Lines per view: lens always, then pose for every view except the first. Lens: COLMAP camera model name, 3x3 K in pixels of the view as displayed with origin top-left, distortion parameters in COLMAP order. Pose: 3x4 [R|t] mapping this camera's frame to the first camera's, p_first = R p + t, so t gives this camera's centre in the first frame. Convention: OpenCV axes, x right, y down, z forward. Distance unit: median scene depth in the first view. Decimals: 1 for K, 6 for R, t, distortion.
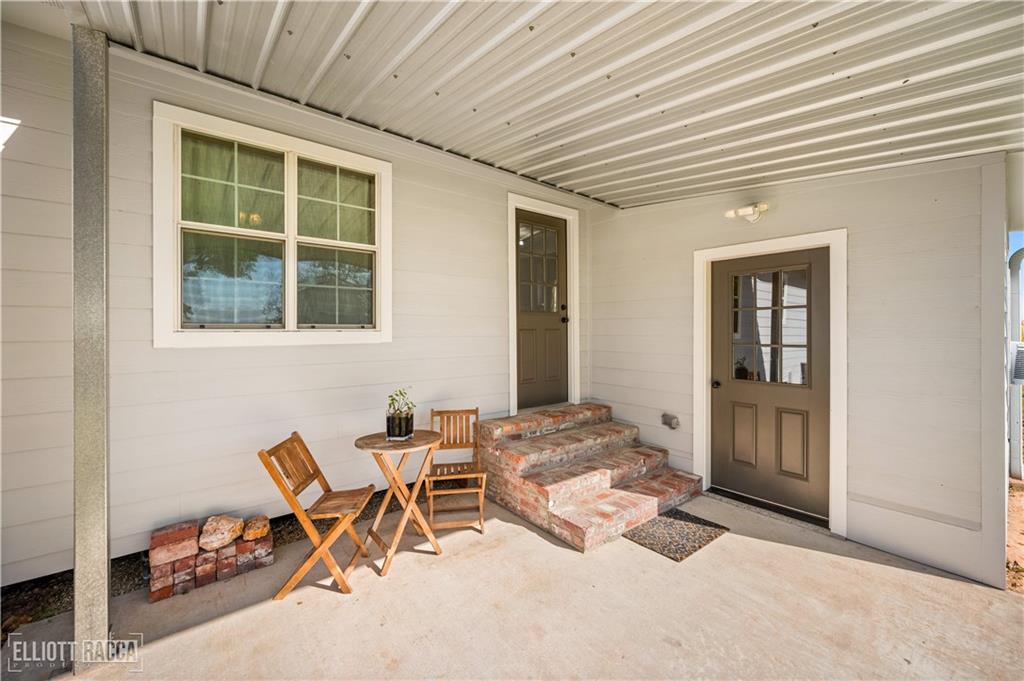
lens RADIAL K [[406.3, 0, 514.5], [0, 406.3, 335.1], [0, 0, 1]] dist [-0.009655, -0.000207]
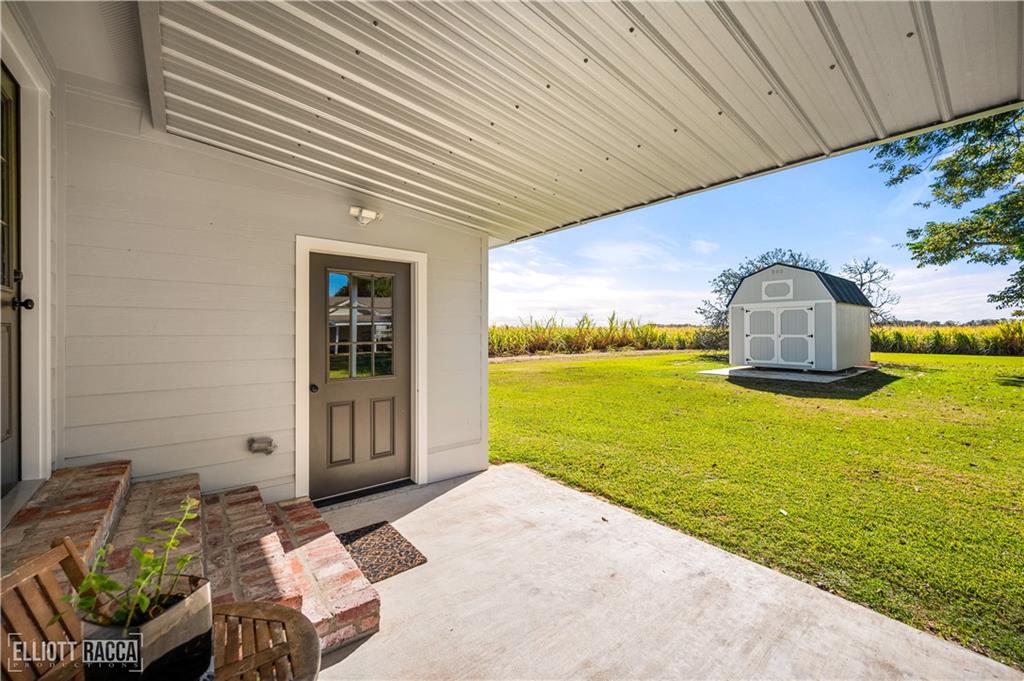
lens RADIAL K [[406.3, 0, 514.3], [0, 406.3, 331.7], [0, 0, 1]] dist [-0.009655, -0.000207]
pose [[-0.006778, 0.000130, 0.999977, -0.474945], [0.010170, 0.999948, -0.000061, 0.000291], [-0.999925, 0.010169, -0.006779, 0.637882]]
